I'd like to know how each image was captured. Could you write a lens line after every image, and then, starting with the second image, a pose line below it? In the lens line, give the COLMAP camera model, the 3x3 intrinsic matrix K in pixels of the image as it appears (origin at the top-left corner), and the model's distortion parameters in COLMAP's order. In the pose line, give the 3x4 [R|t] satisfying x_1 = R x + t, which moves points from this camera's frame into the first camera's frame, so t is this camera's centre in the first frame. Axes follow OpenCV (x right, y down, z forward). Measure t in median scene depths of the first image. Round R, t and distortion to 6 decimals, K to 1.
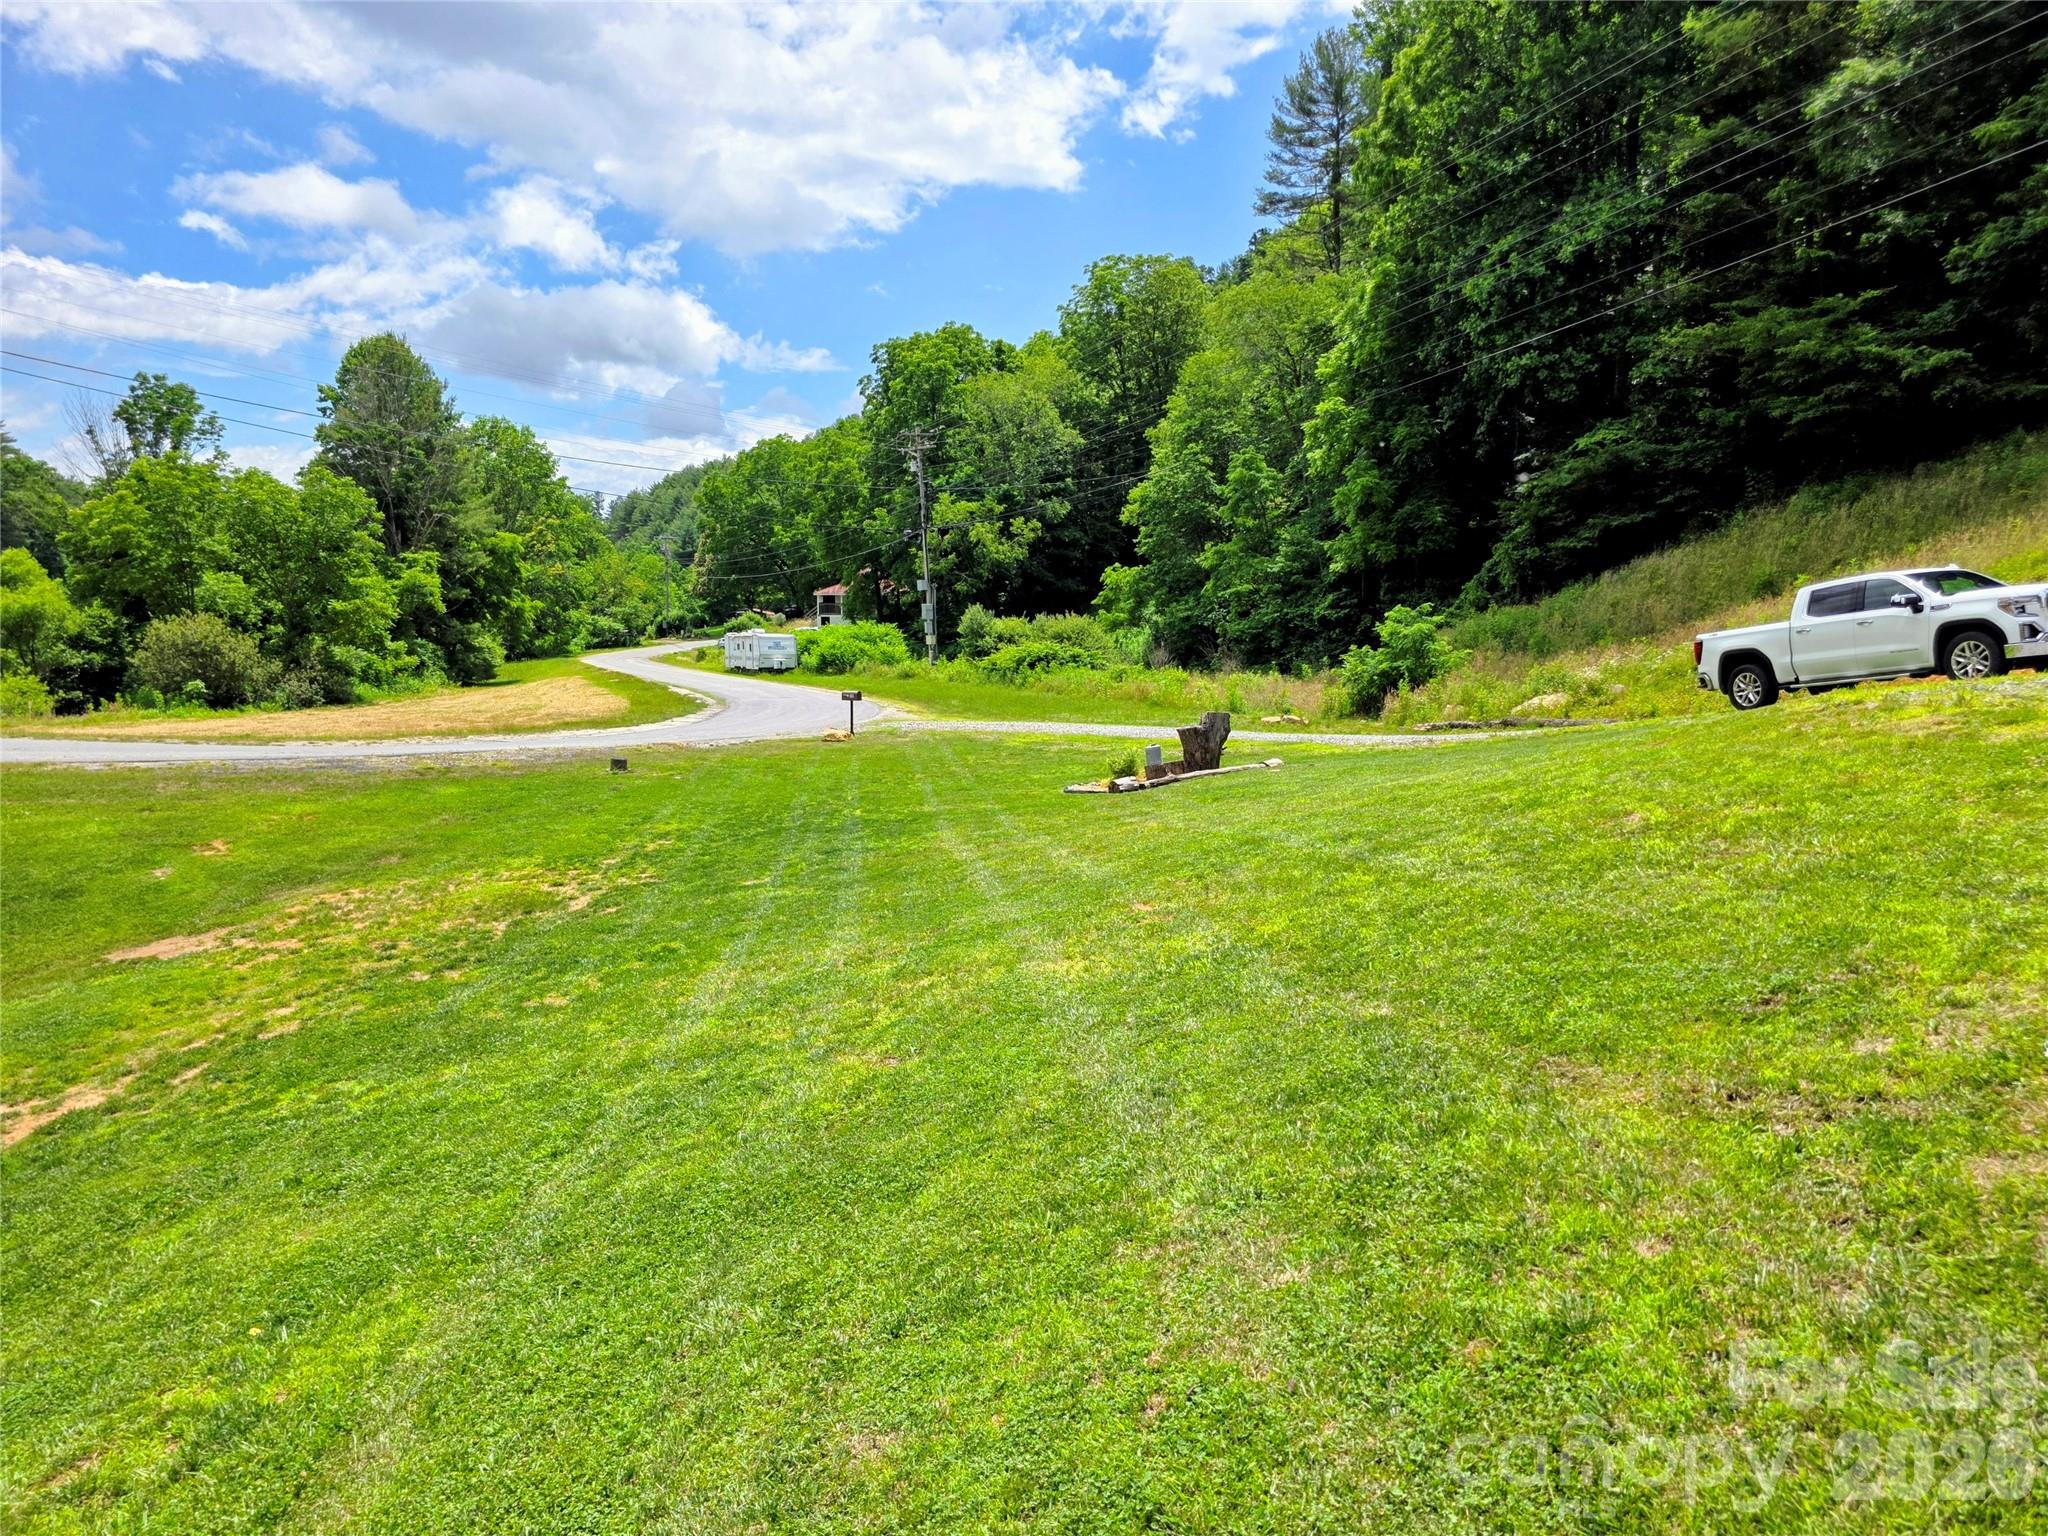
lens RADIAL K [[1409.5, 0, 1062.4], [0, 1409.5, 808.0], [0, 0, 1]] dist [0.059013, -0.044811]
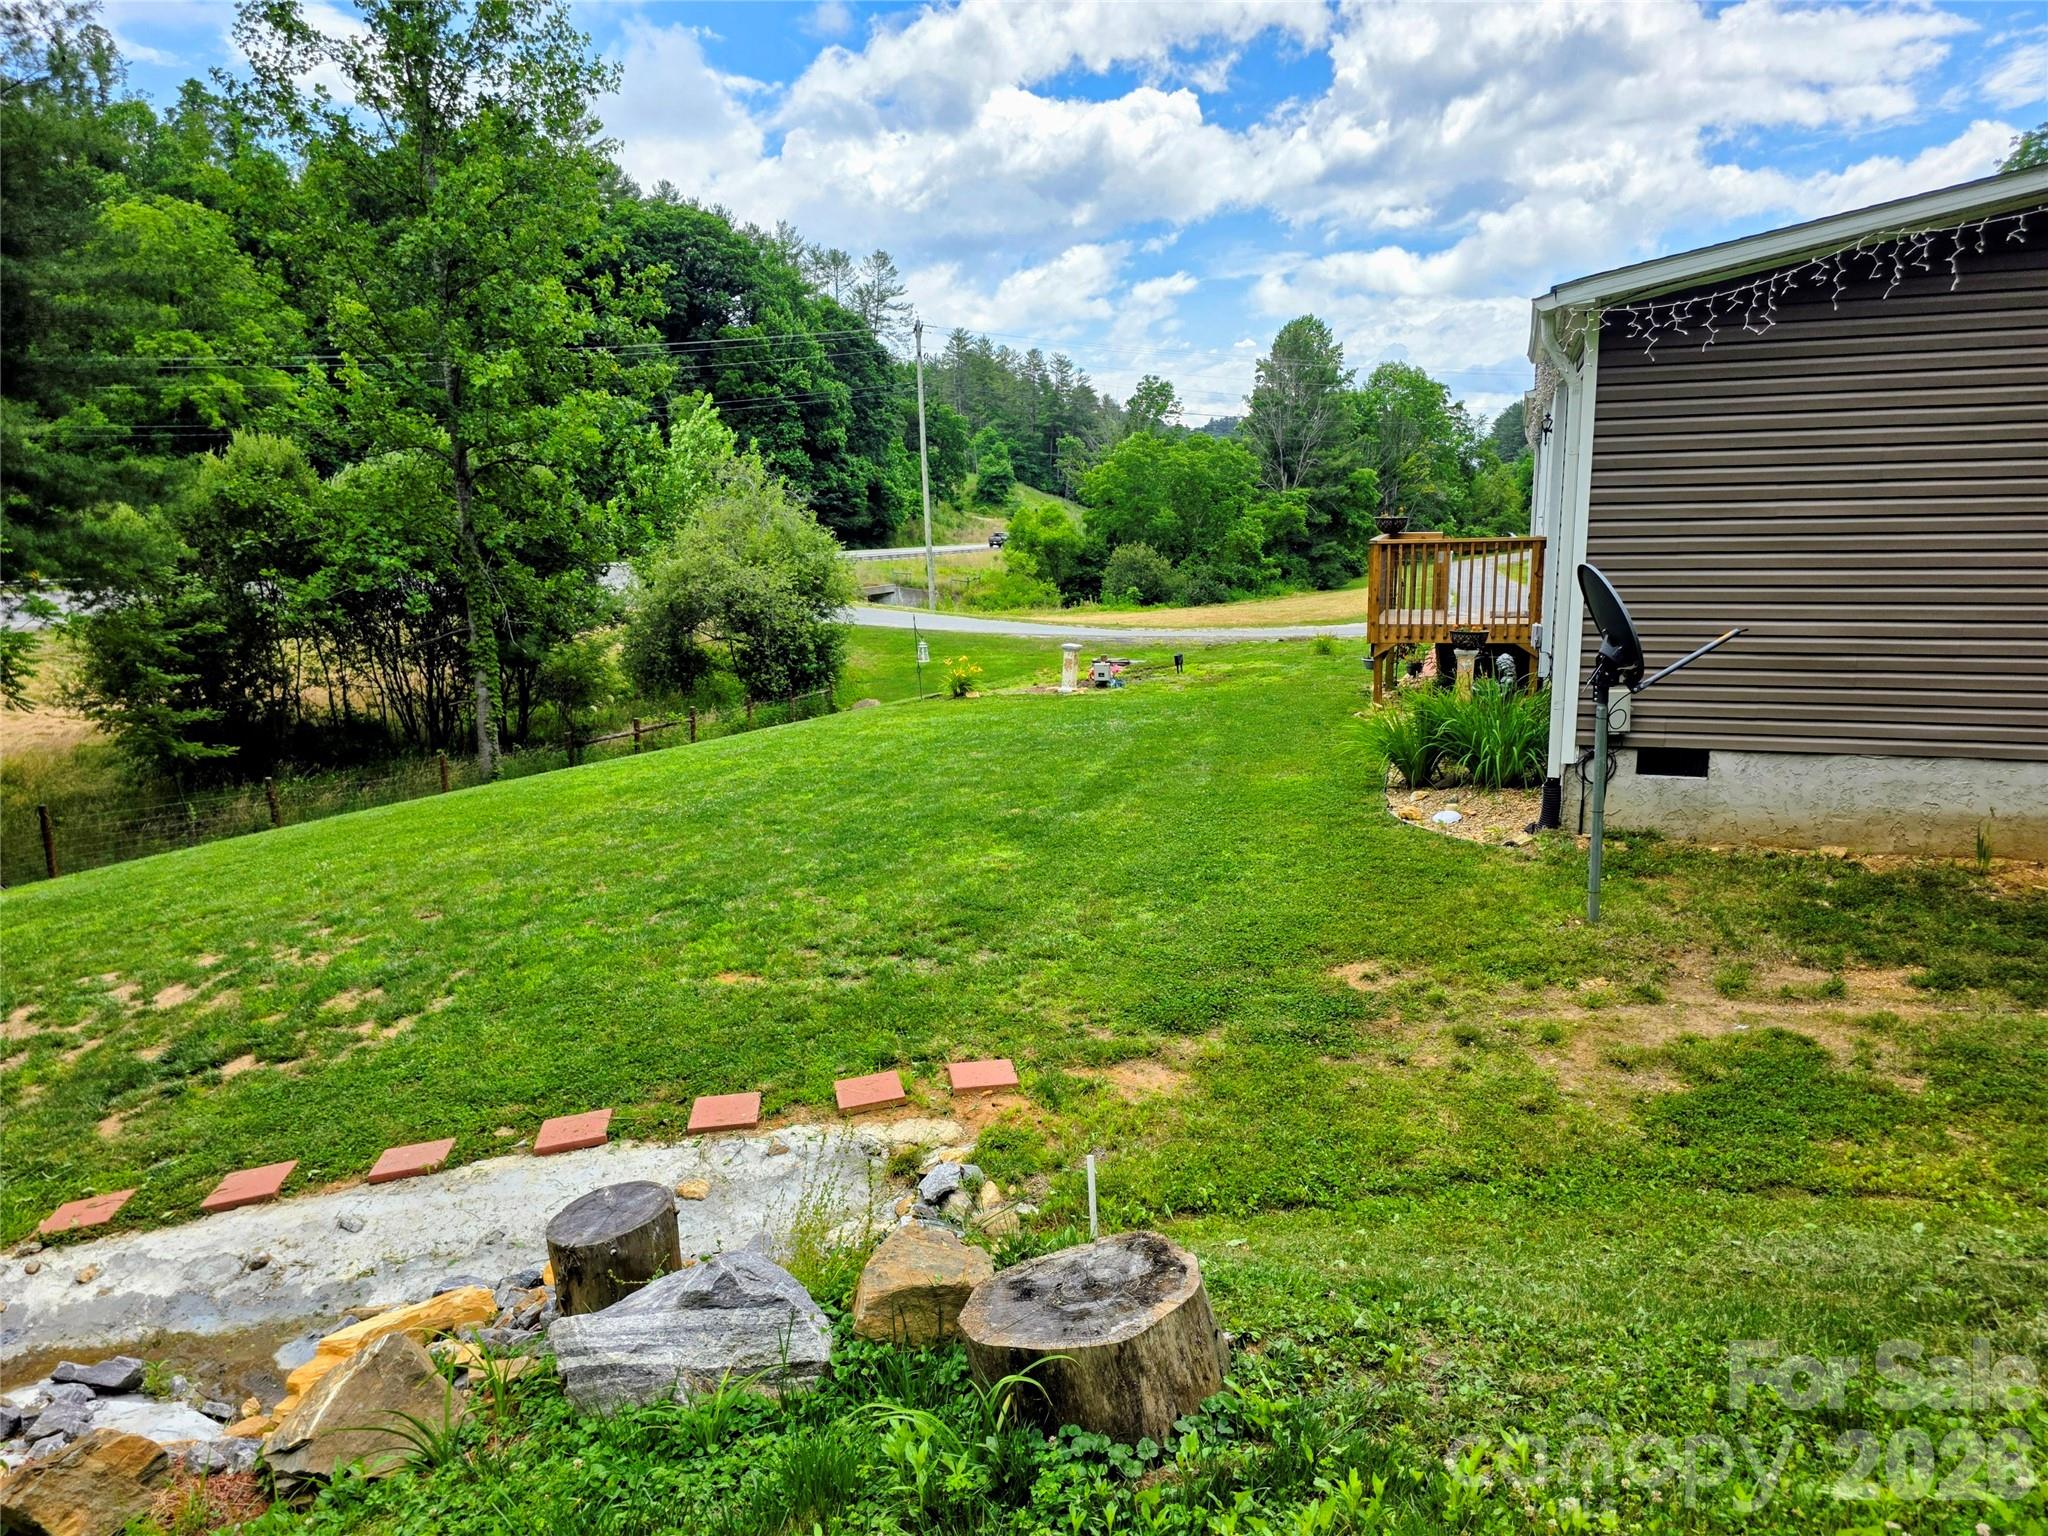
lens RADIAL K [[1409.5, 0, 1019.4], [0, 1409.5, 803.2], [0, 0, 1]] dist [0.059013, -0.044811]
pose [[0.776838, 0.108392, -0.620301, 0.199490], [-0.065270, 0.993628, 0.091886, 0.008296], [0.626309, -0.030894, 0.778963, -0.203589]]
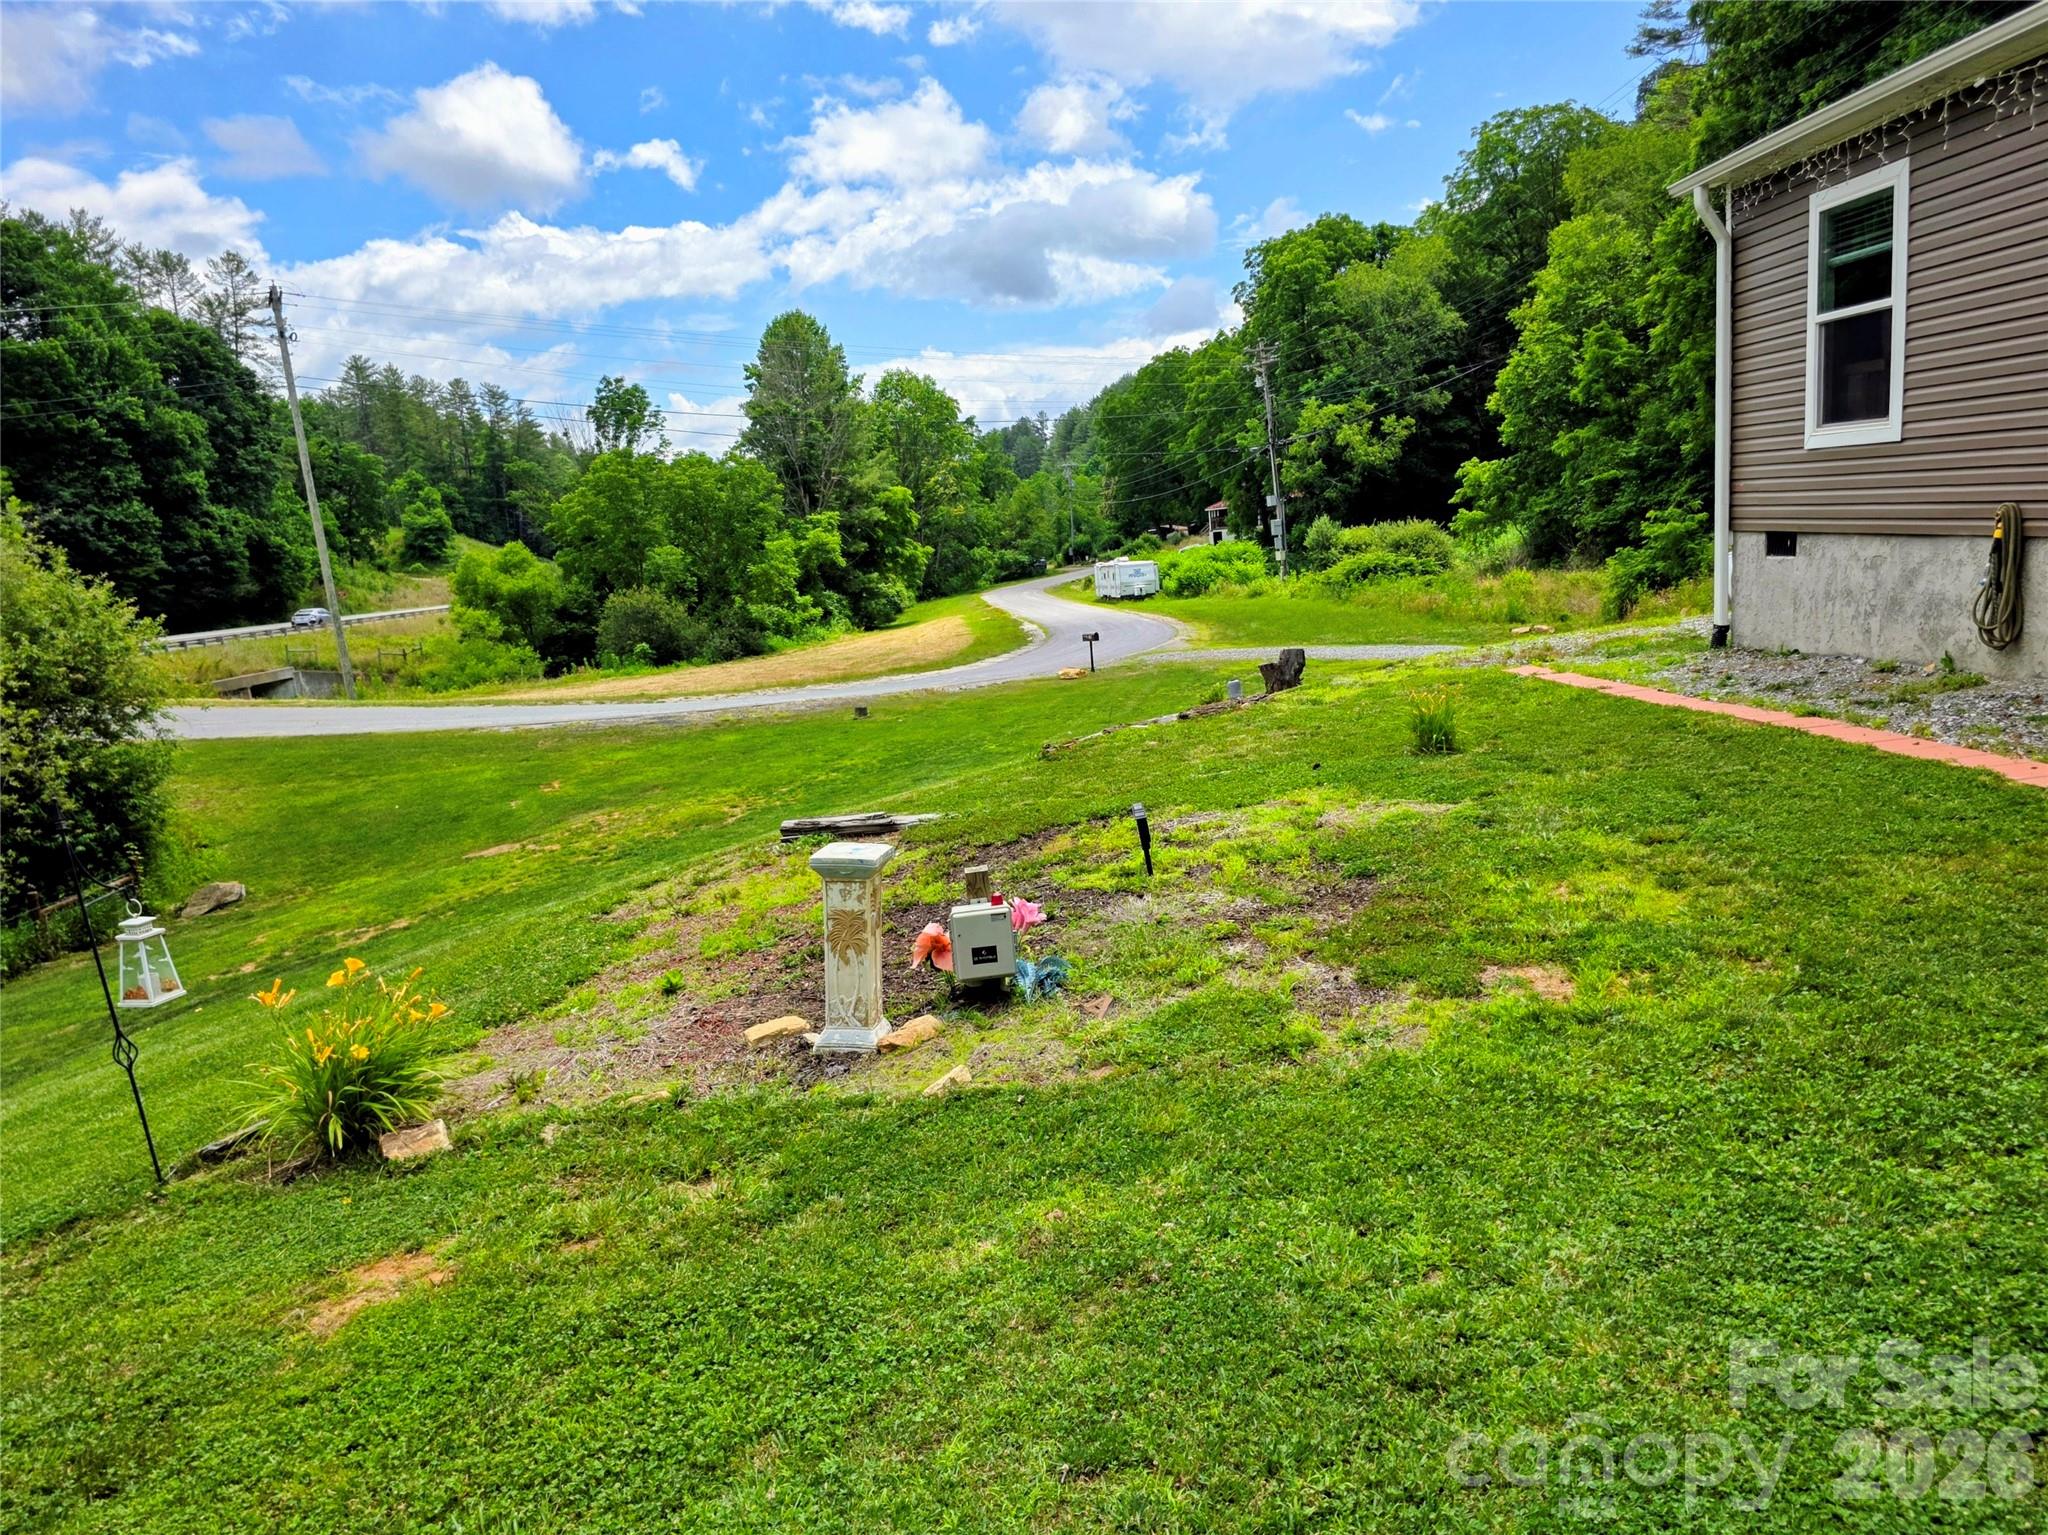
lens RADIAL K [[1504.7, 0, 1058.3], [0, 1504.7, 788.3], [0, 0, 1]] dist [0.059828, -0.045965]
pose [[0.949150, -0.028094, -0.313568, 0.082777], [0.041956, 0.998414, 0.037545, -0.001335], [0.312016, -0.048792, 0.948823, -0.066028]]
